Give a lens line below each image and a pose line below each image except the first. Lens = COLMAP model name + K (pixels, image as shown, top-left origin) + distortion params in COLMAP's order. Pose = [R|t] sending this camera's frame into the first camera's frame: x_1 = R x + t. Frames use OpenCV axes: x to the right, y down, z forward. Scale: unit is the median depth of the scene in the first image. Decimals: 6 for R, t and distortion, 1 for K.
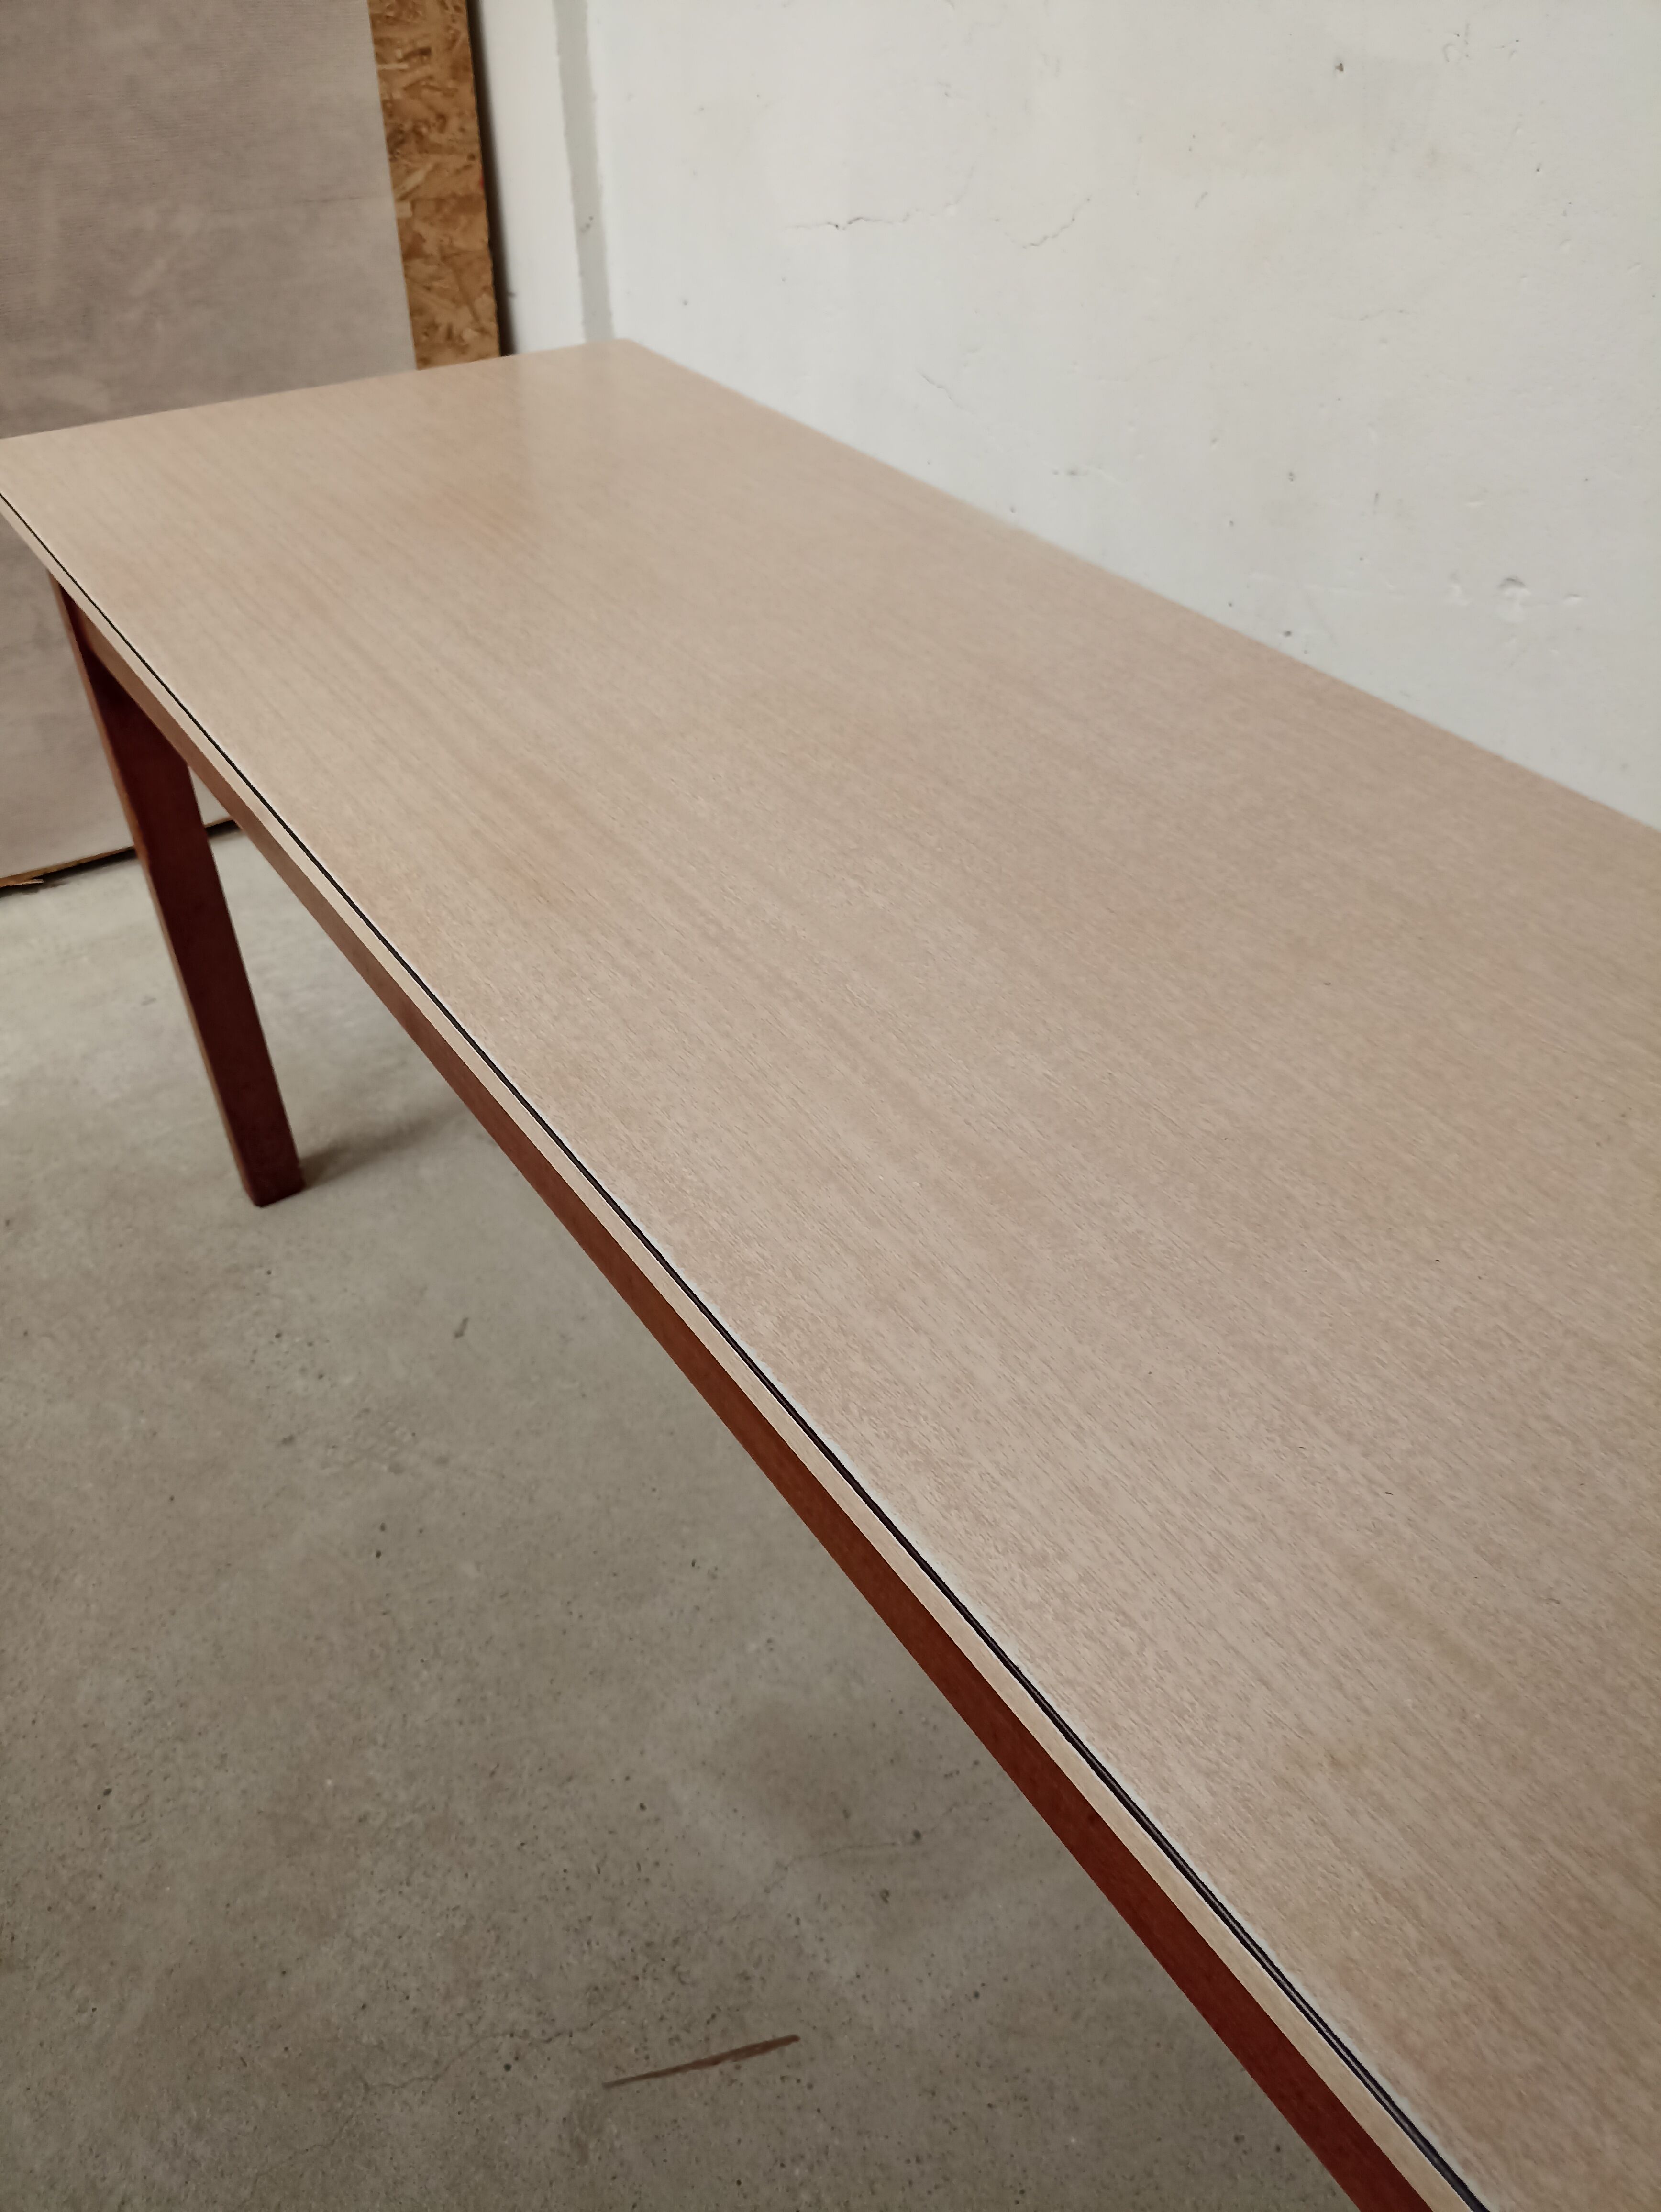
lens RADIAL K [[1595.2, 0, 833.6], [0, 1595.2, 1098.2], [0, 0, 1]] dist [0.032107, -0.029233]
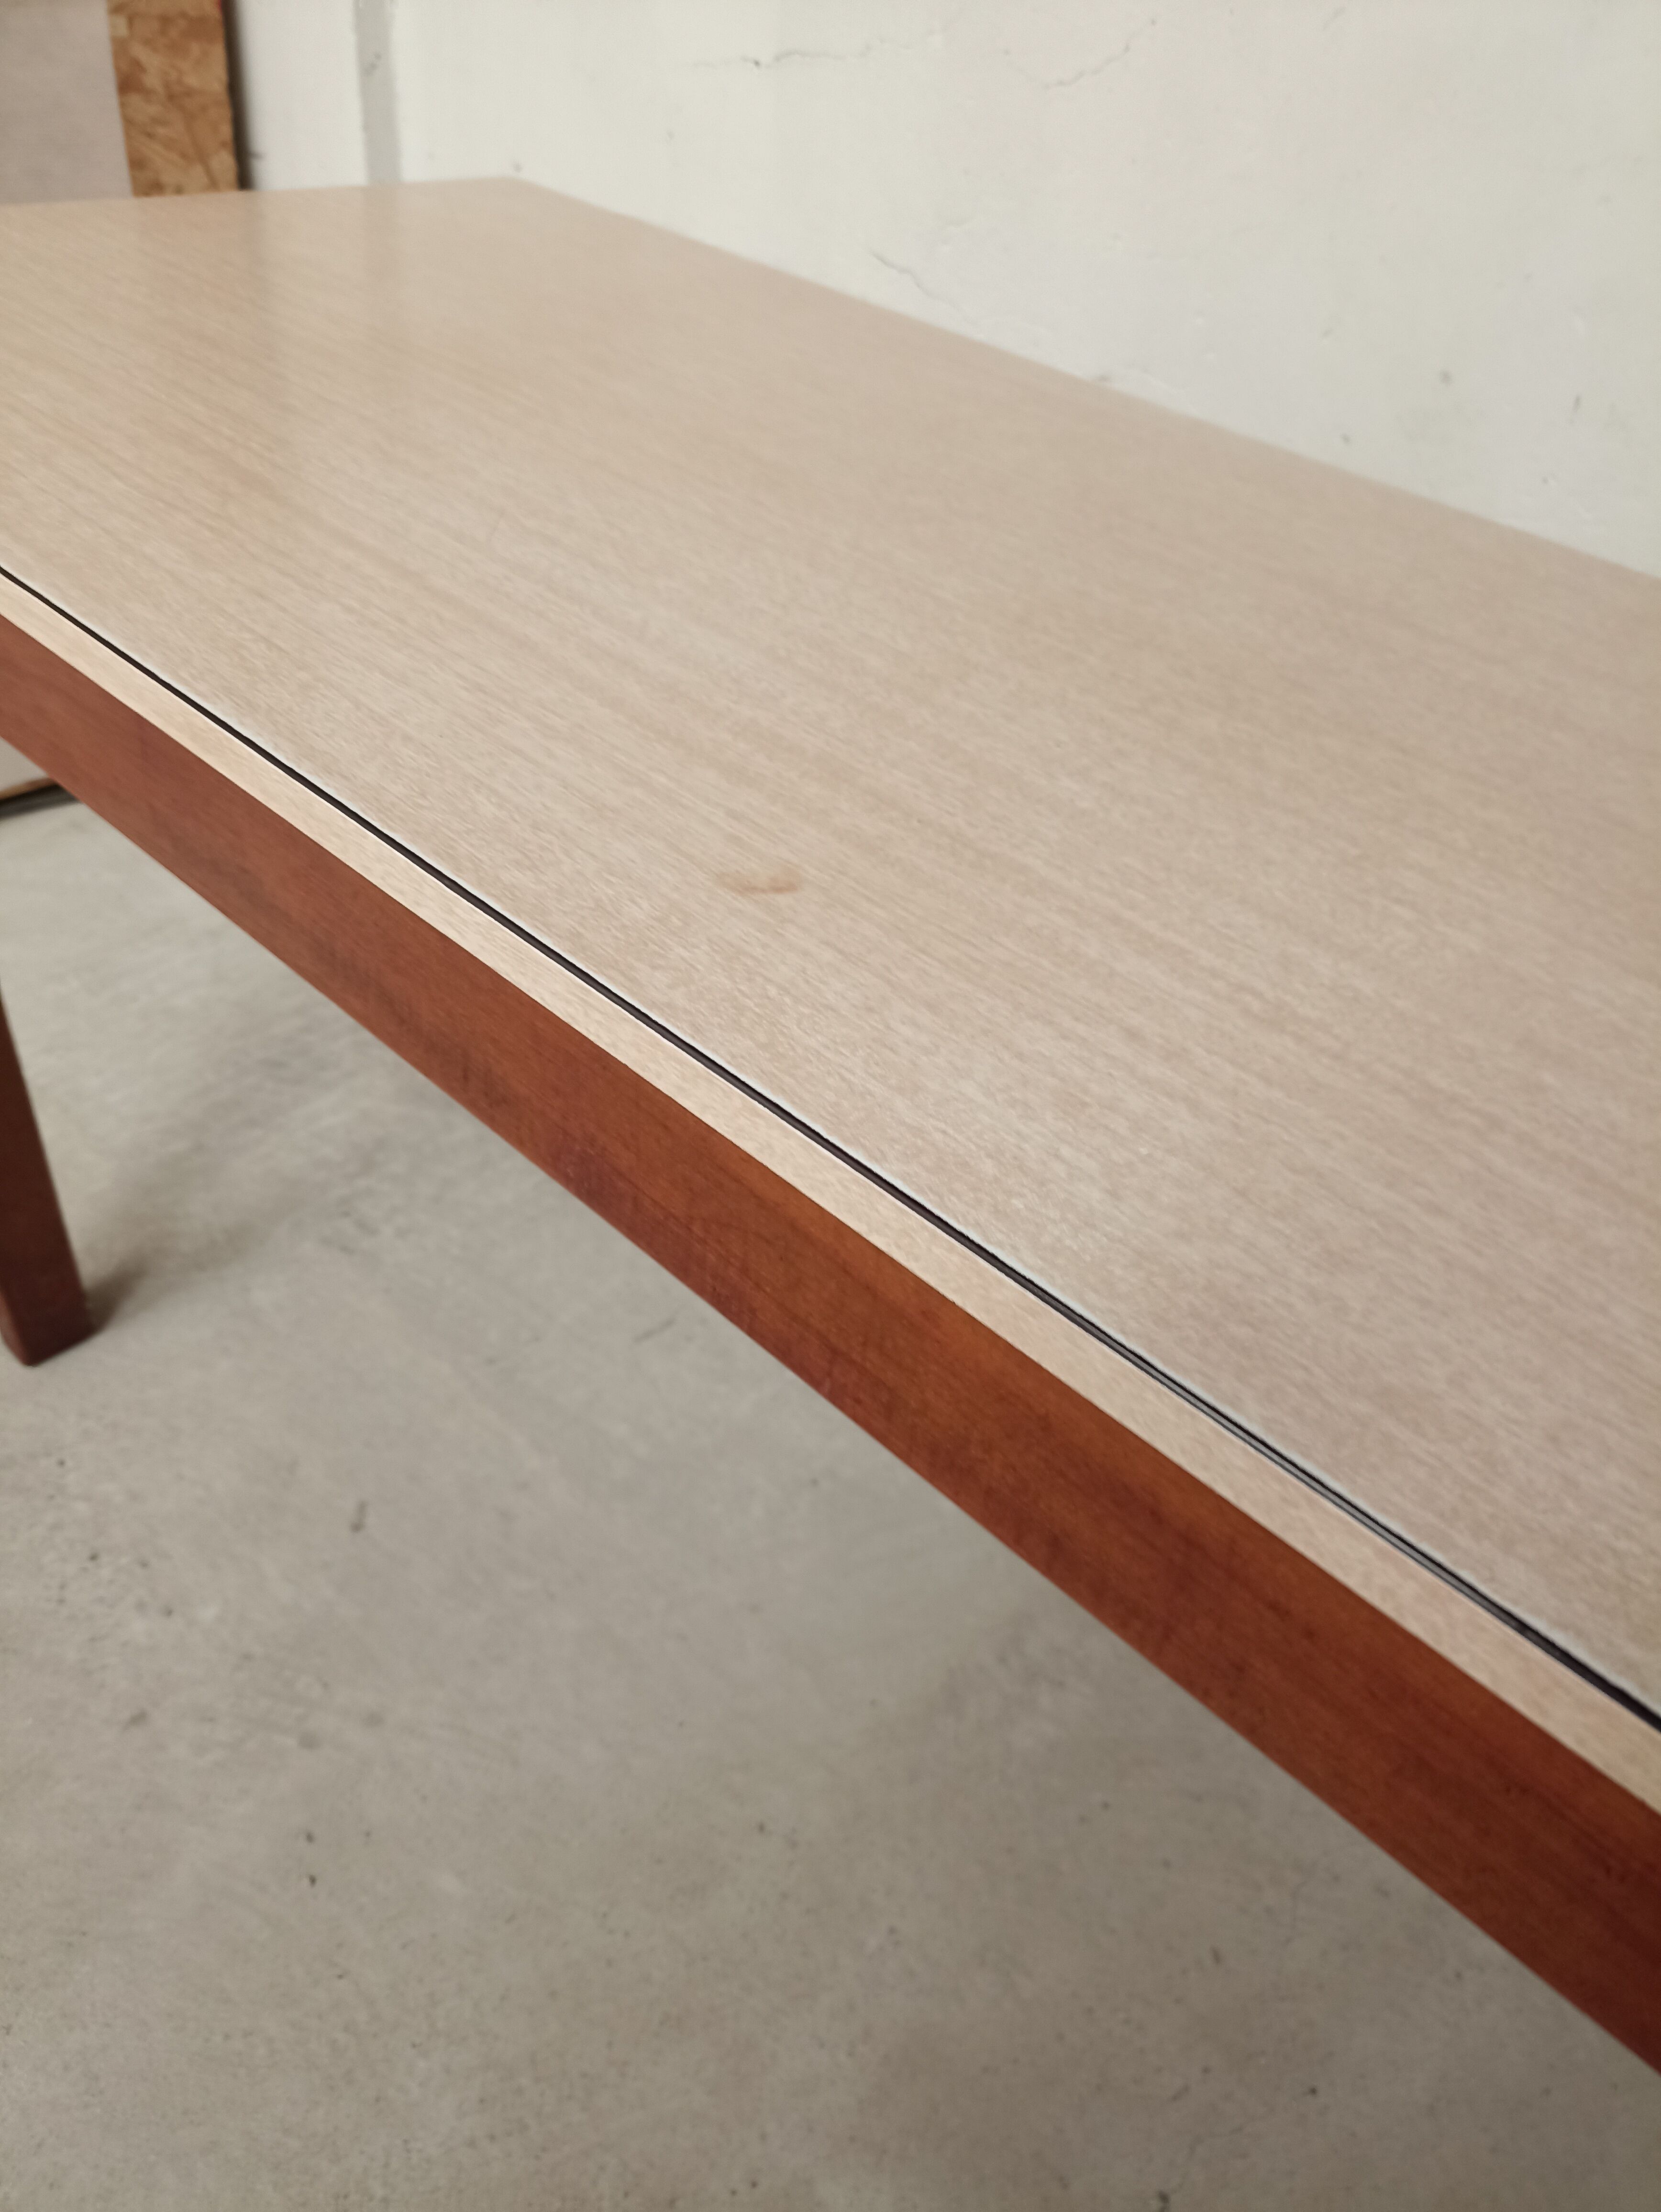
lens RADIAL K [[1595.2, 0, 827.3], [0, 1595.2, 1114.8], [0, 0, 1]] dist [0.032107, -0.029233]
pose [[0.974716, -0.054082, 0.216802, -0.205109], [0.052005, 0.998530, 0.015279, -0.048405], [-0.217310, -0.003618, 0.976096, 0.279369]]
